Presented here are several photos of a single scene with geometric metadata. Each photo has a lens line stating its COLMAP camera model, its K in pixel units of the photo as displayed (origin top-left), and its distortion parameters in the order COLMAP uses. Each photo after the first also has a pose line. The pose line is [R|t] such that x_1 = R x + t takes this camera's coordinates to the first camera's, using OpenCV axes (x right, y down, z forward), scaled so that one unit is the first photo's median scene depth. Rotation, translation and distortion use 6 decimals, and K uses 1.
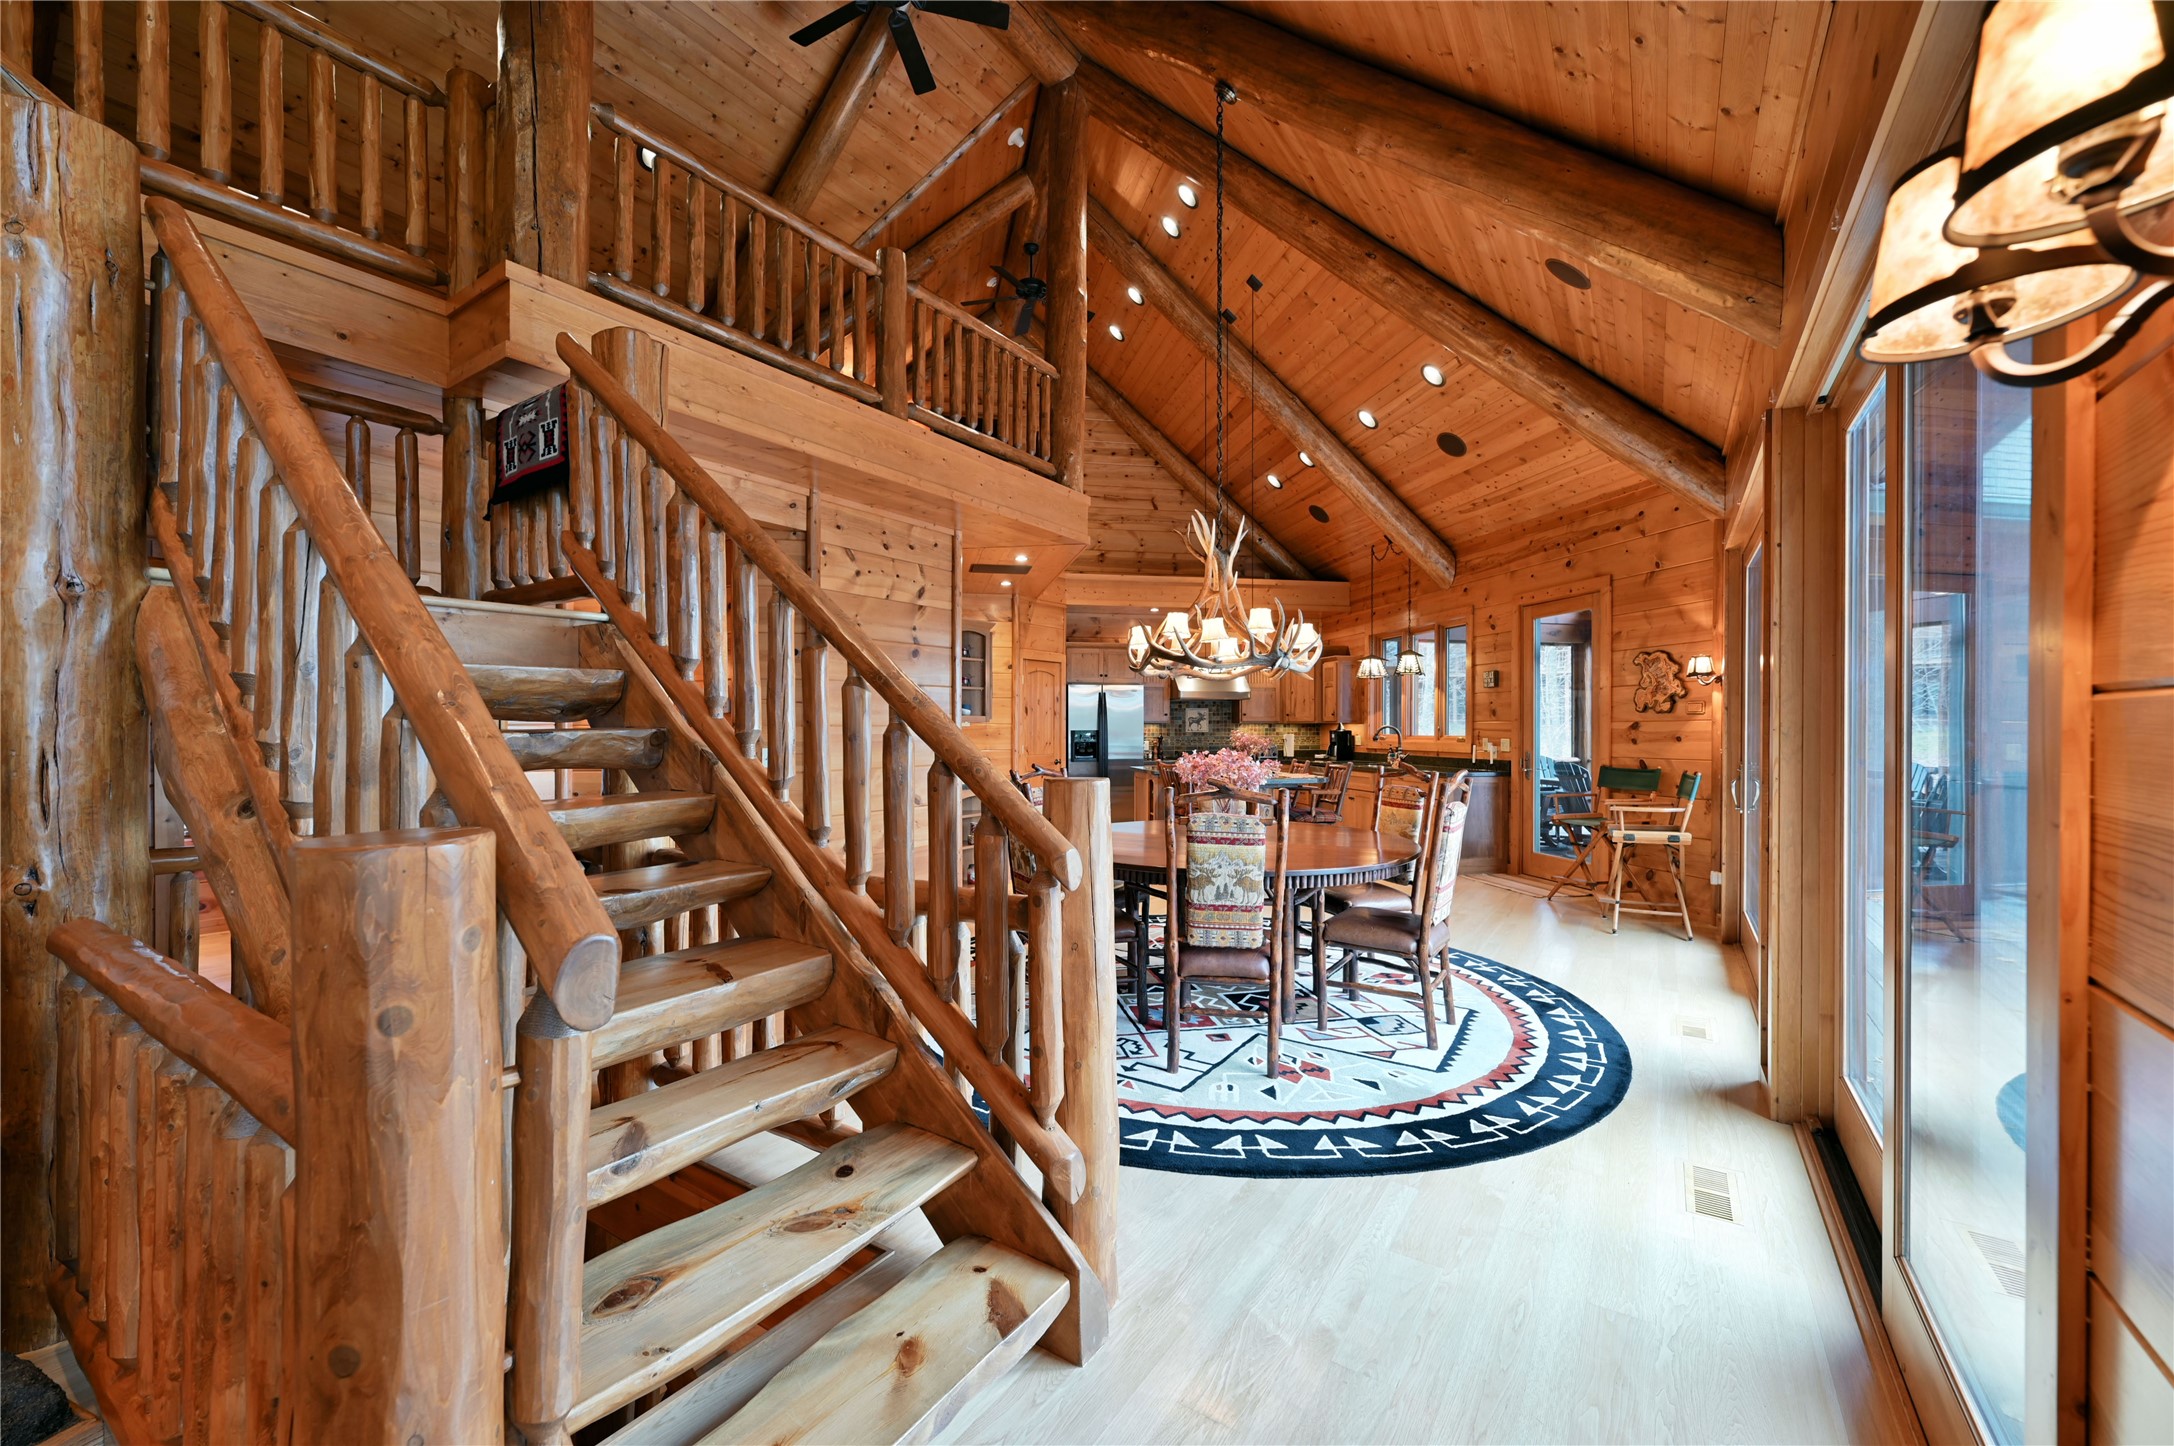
lens RADIAL K [[860.9, 0, 1086.2], [0, 860.9, 726.5], [0, 0, 1]] dist [-0.001269, 0.000995]
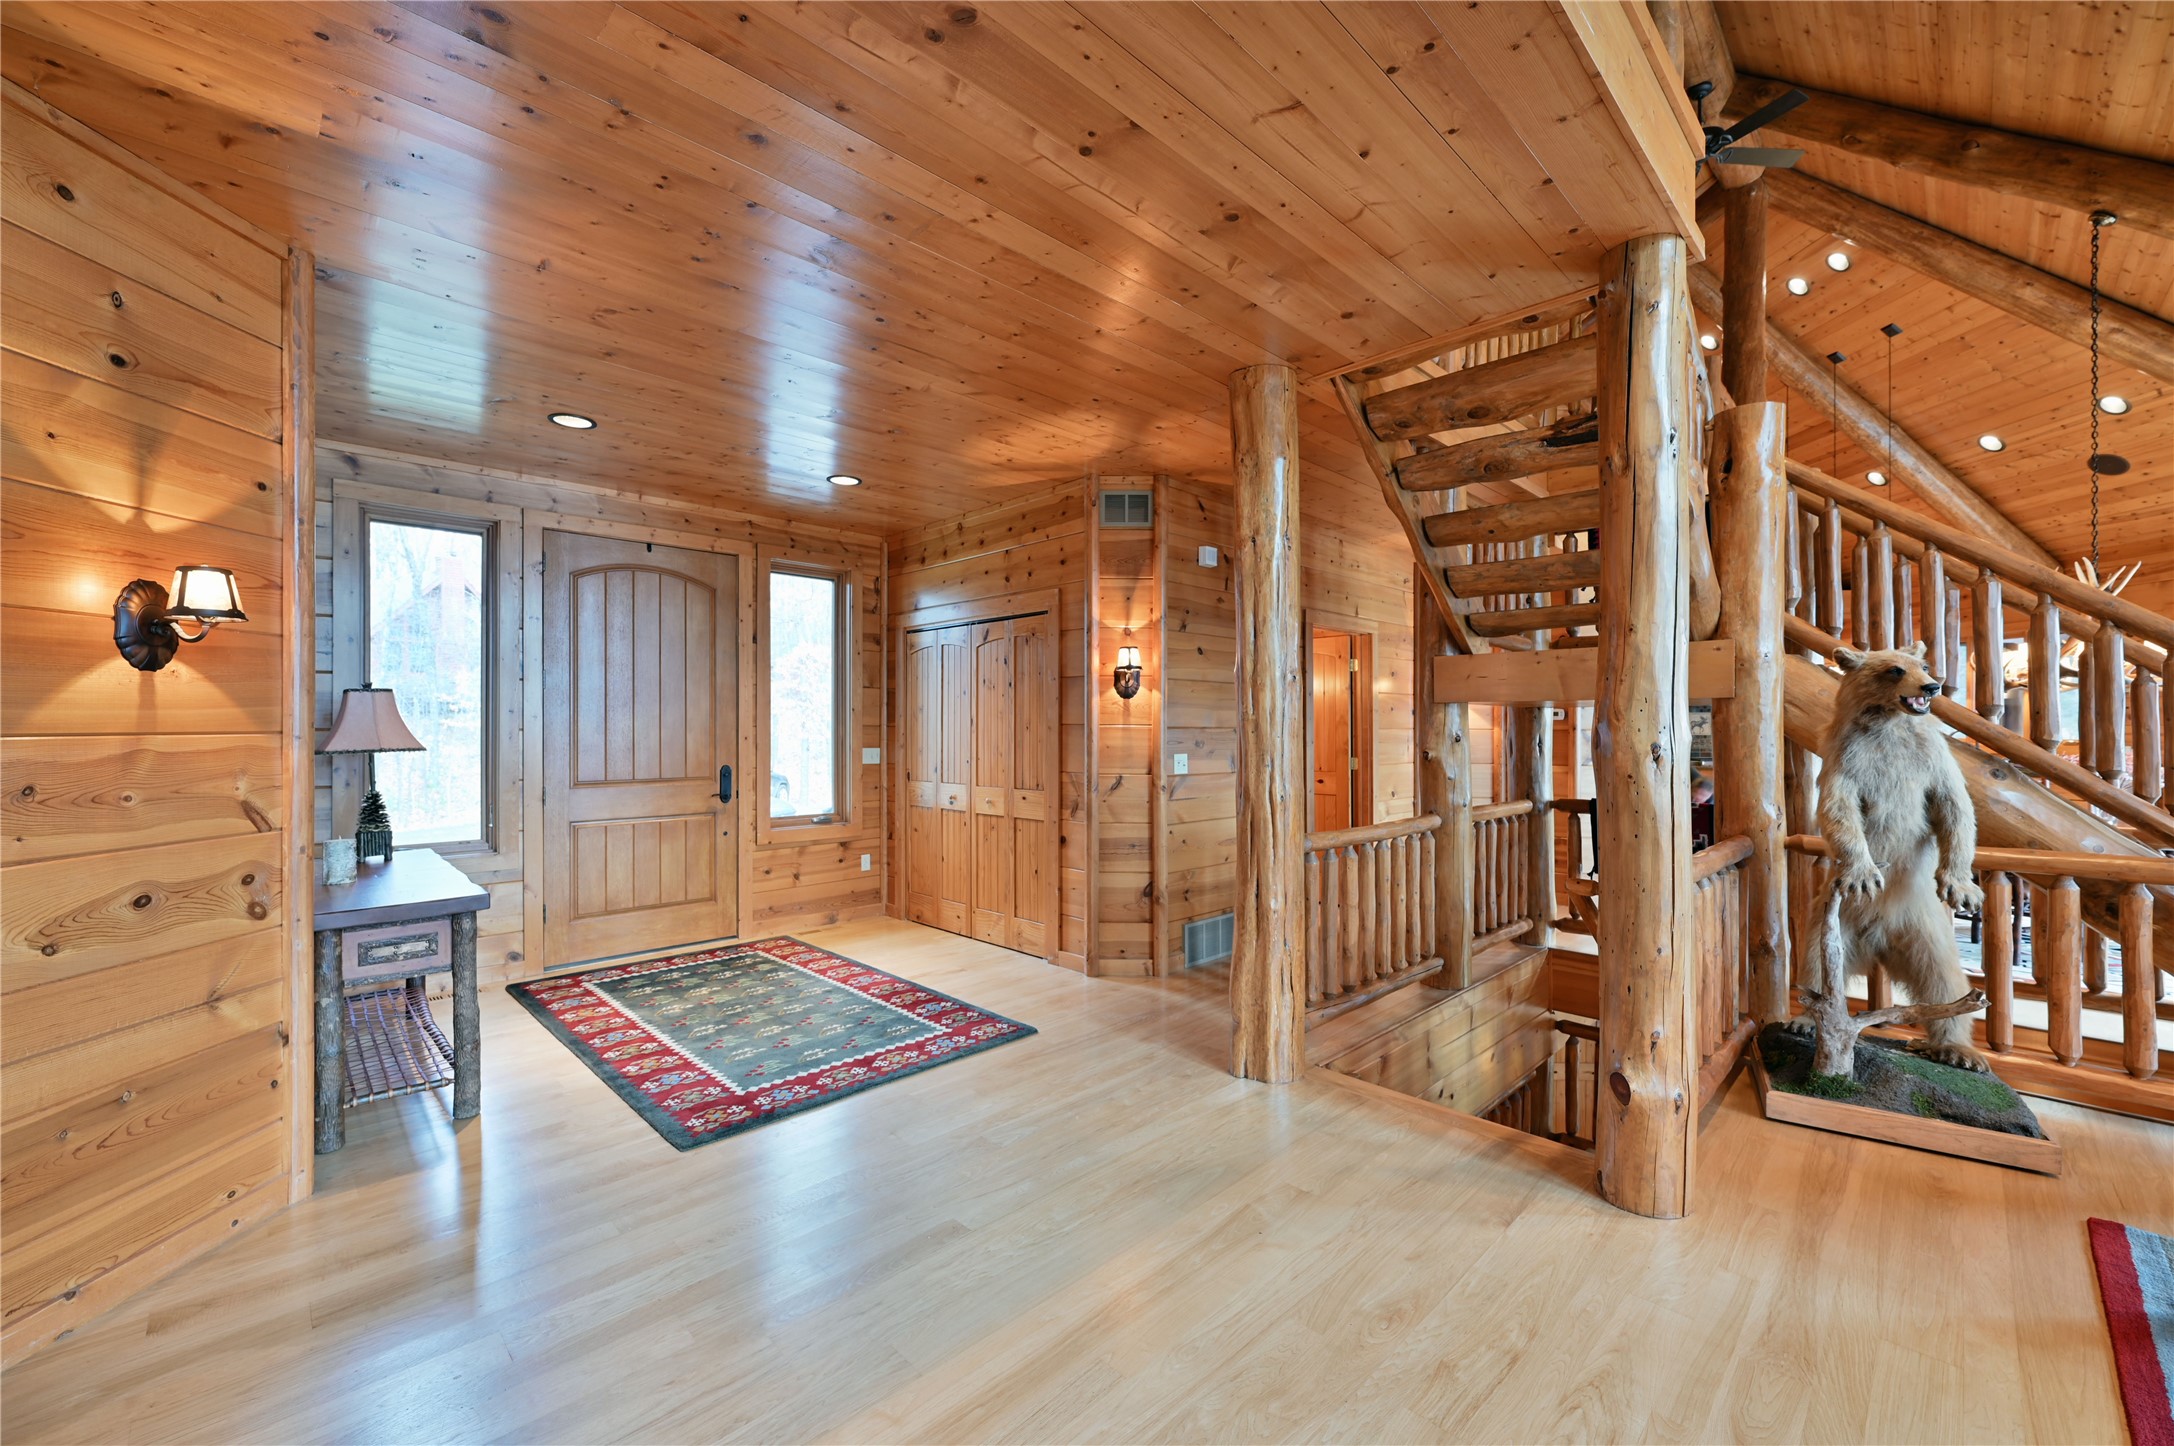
lens RADIAL K [[860.9, 0, 1104.9], [0, 860.9, 727.7], [0, 0, 1]] dist [-0.001269, 0.000995]
pose [[0.979119, -0.000270, -0.203287, -0.508846], [0.000016, 0.999999, -0.001250, -0.002110], [0.203287, 0.001221, 0.979118, -0.259089]]
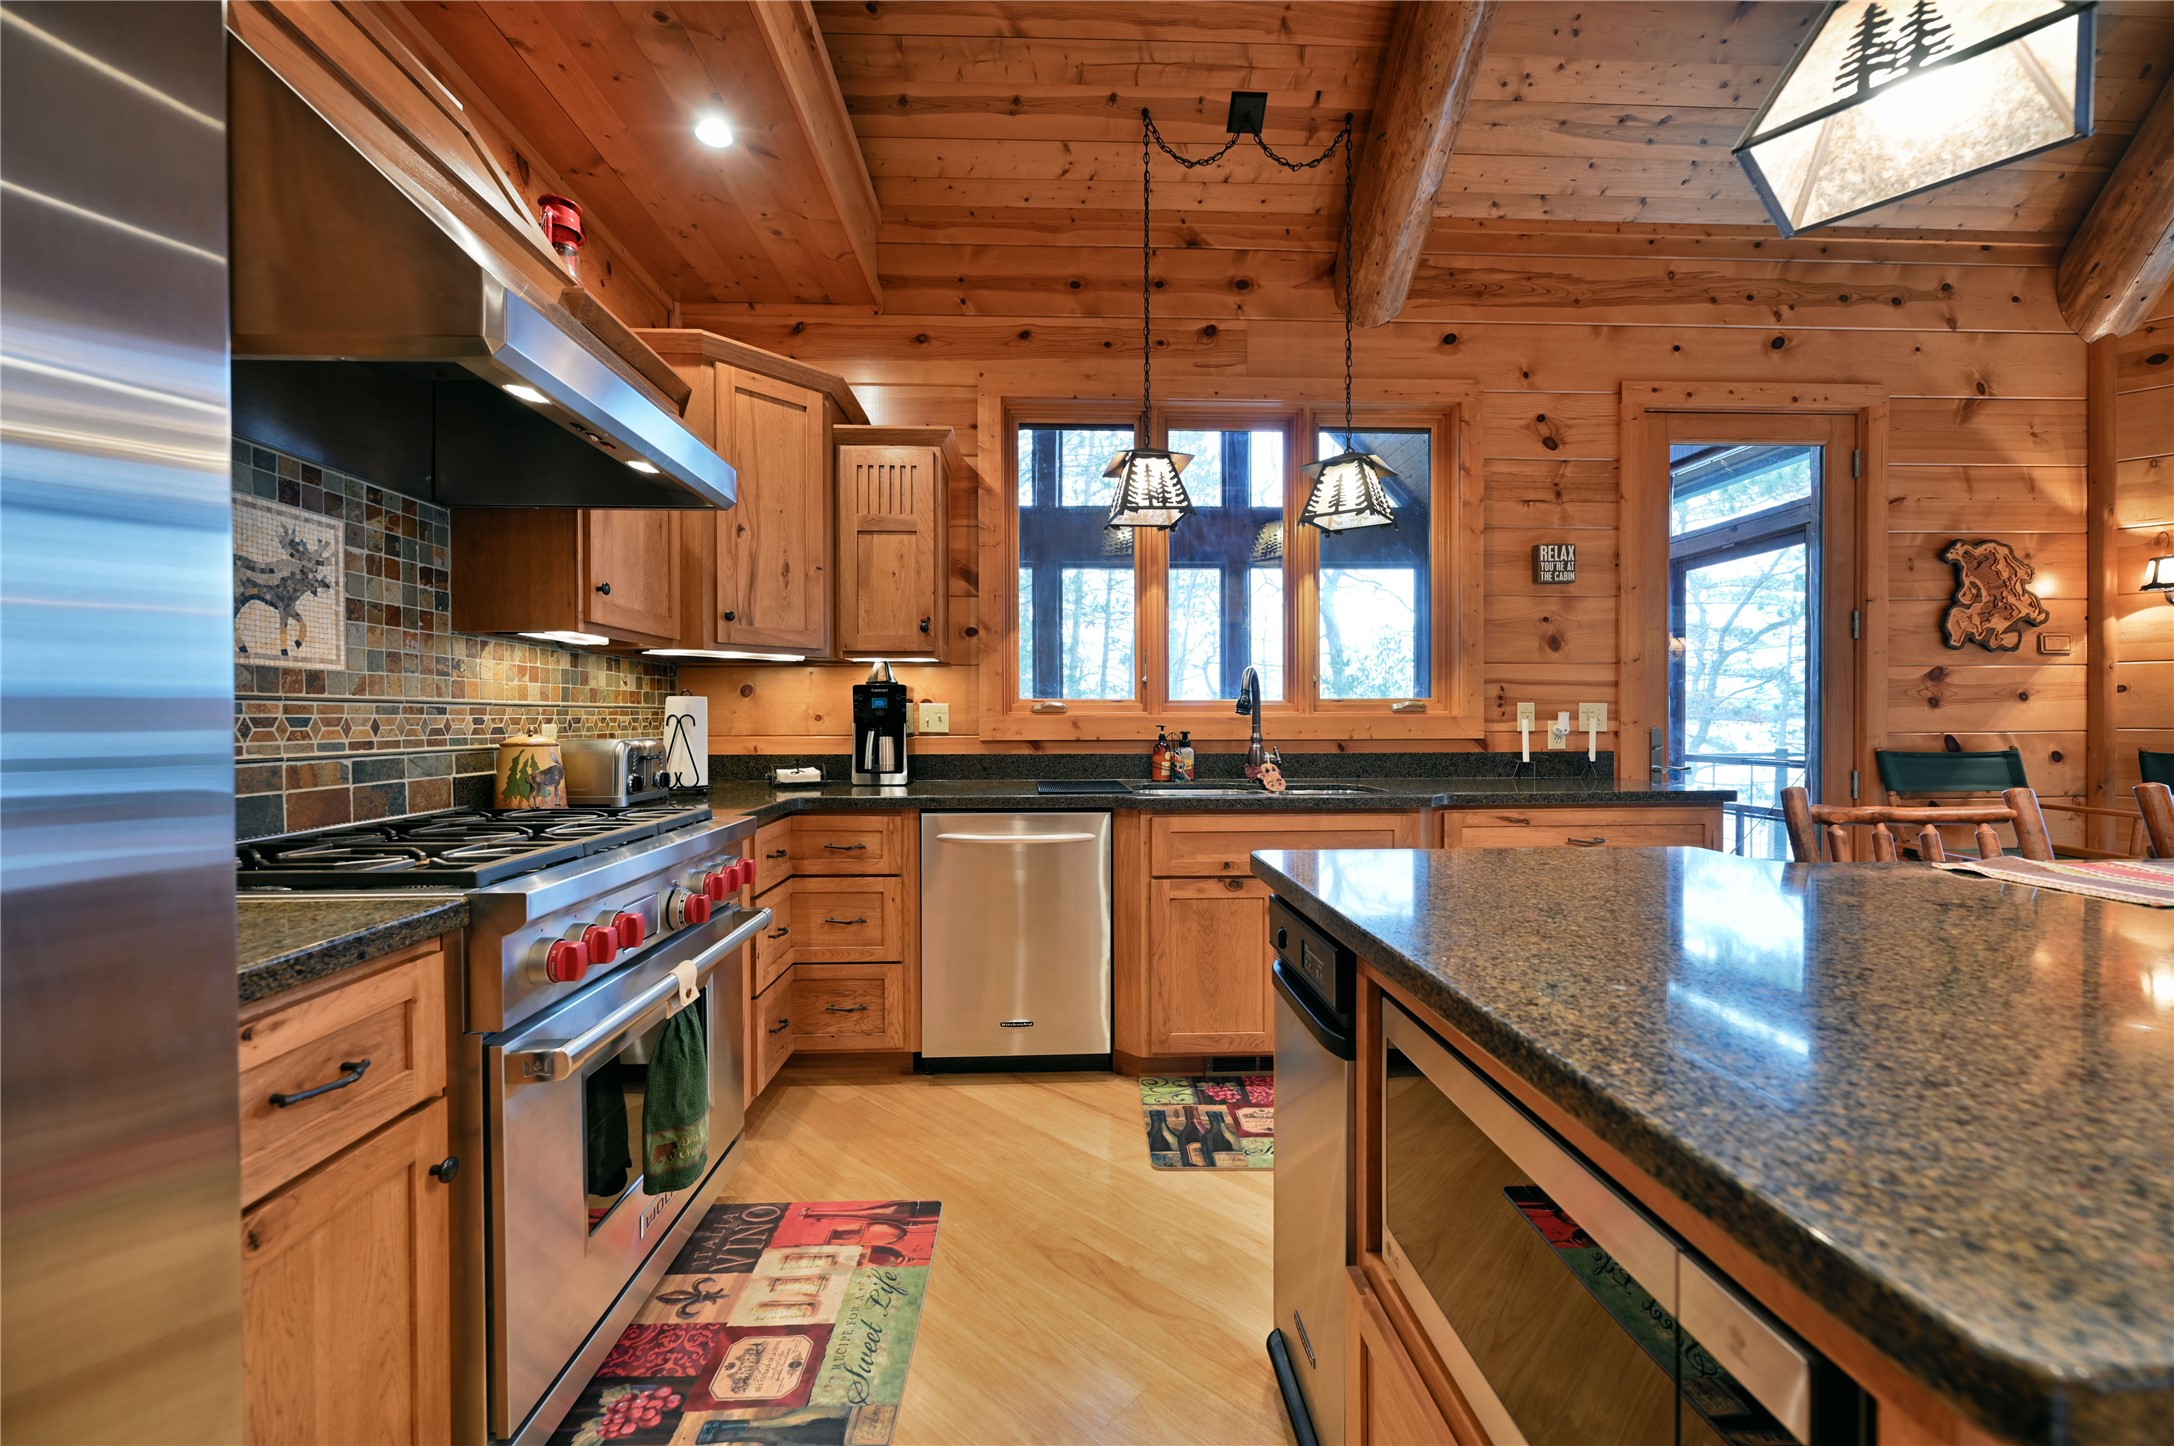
lens RADIAL K [[860.9, 0, 1079.8], [0, 860.9, 727.1], [0, 0, 1]] dist [-0.001269, 0.000995]
pose [[0.159073, -0.010158, 0.987215, 0.008695], [0.001965, 0.999948, 0.009972, 0.020839], [-0.987265, 0.000353, 0.159084, 1.136731]]
